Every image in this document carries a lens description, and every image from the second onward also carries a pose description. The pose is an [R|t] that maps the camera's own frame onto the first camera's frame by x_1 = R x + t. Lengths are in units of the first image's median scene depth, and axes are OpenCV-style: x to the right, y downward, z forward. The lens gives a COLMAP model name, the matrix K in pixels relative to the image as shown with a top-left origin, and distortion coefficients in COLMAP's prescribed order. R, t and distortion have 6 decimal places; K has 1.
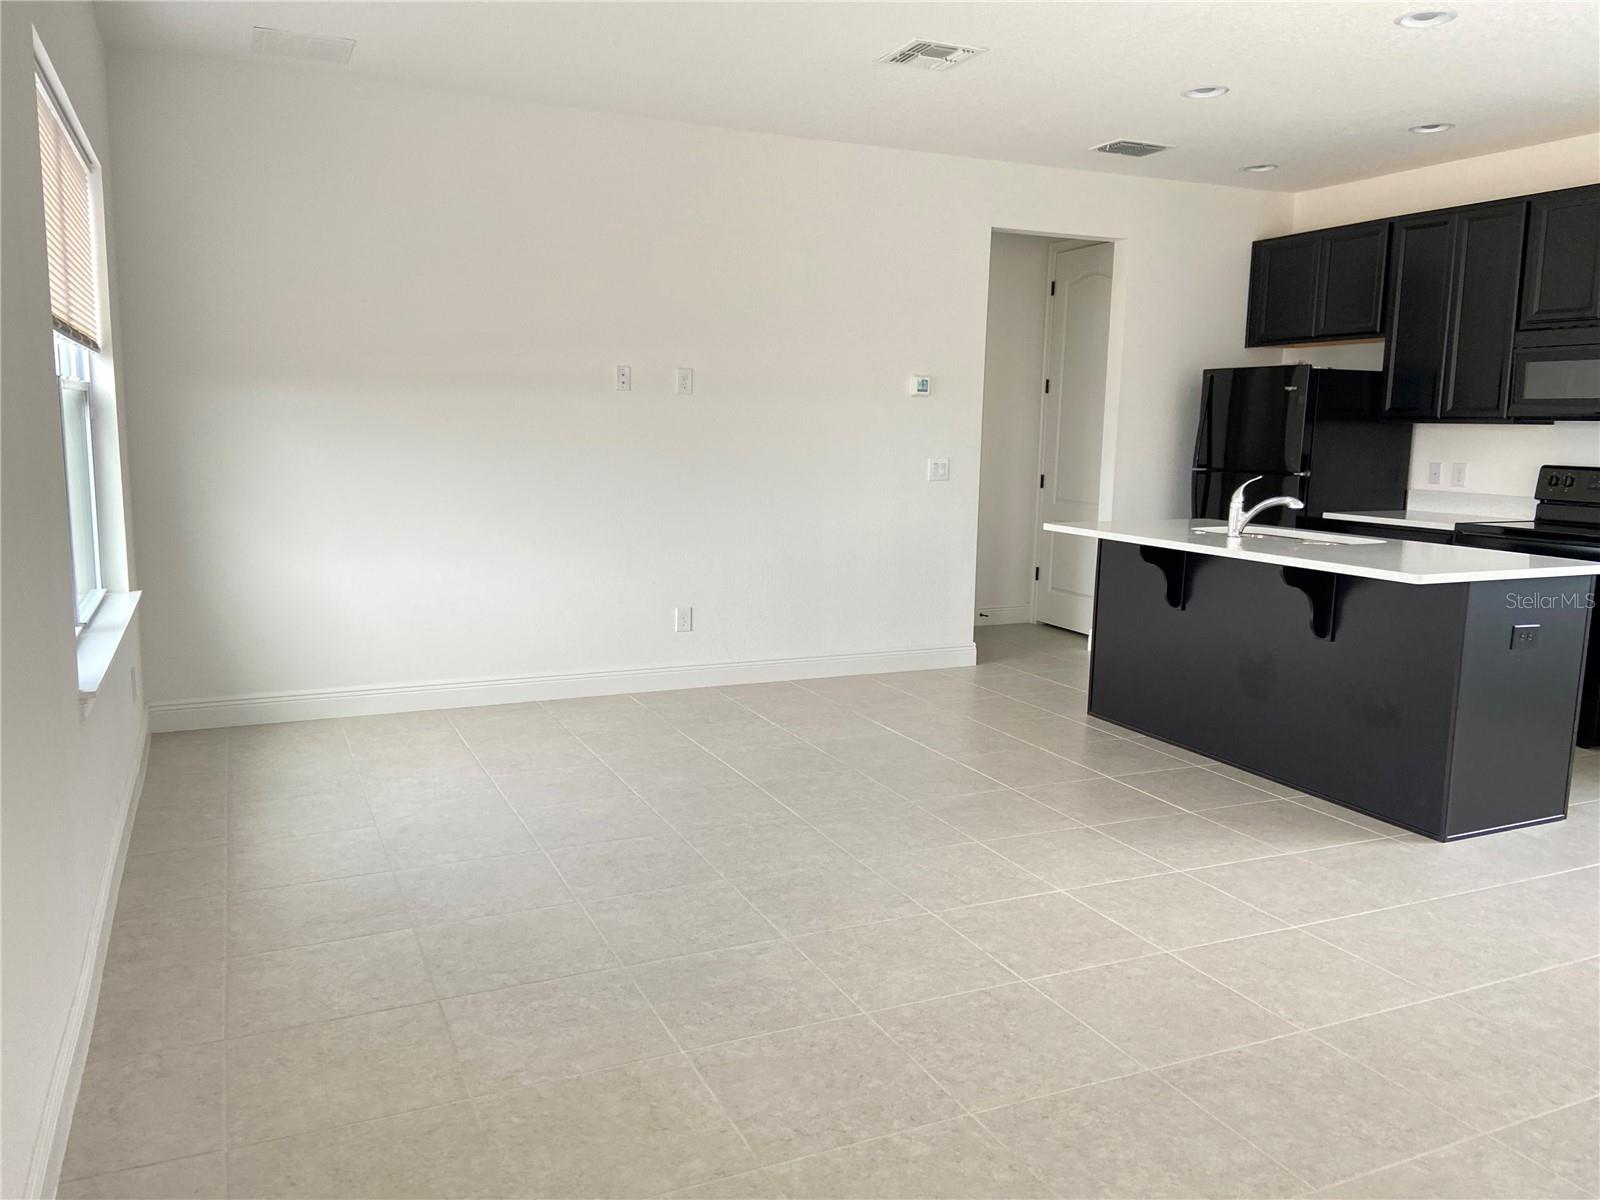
lens RADIAL K [[1202.1, 0, 777.2], [0, 1202.1, 627.8], [0, 0, 1]] dist [0.119833, -0.126374]
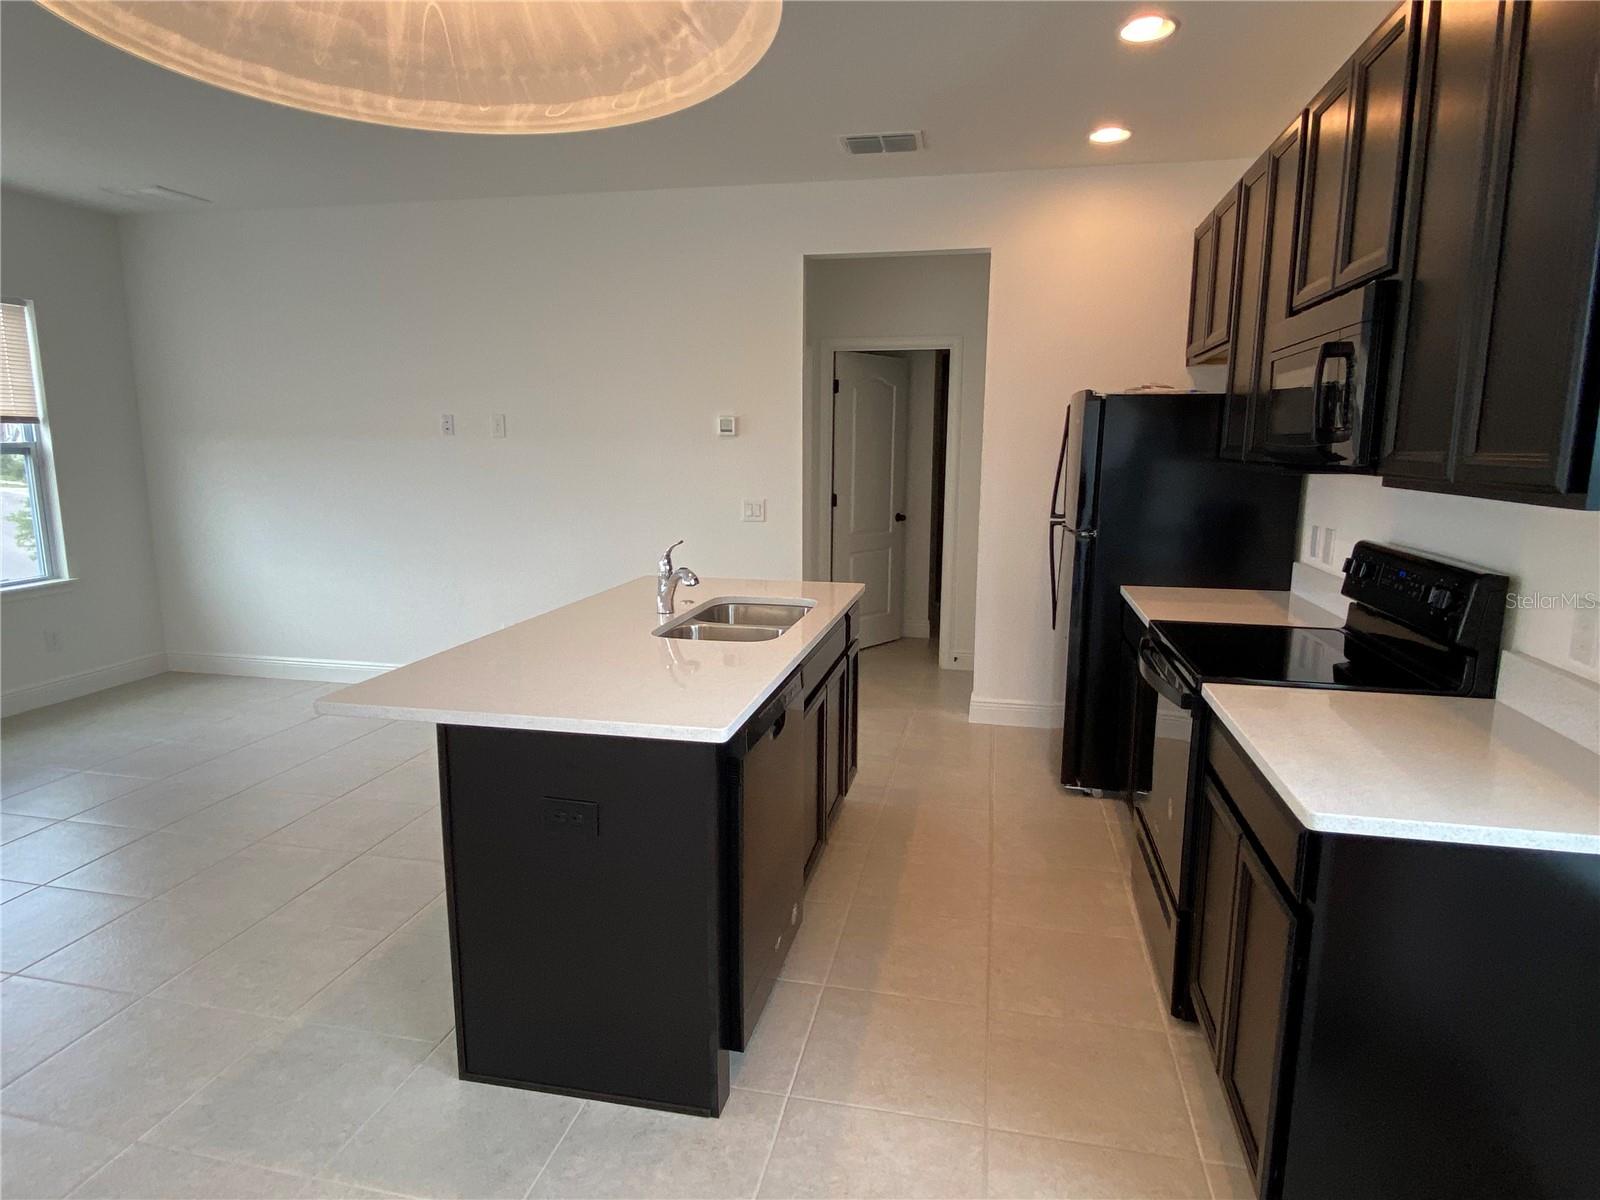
lens RADIAL K [[922.5, 0, 800.0], [0, 922.5, 600.0], [0, 0, 1]] dist [-0.000639, -0.000305]
pose [[0.800782, 0.090059, -0.592147, 0.823731], [-0.092202, 0.995382, 0.026698, -0.109703], [0.591817, 0.033218, 0.805388, 0.575194]]
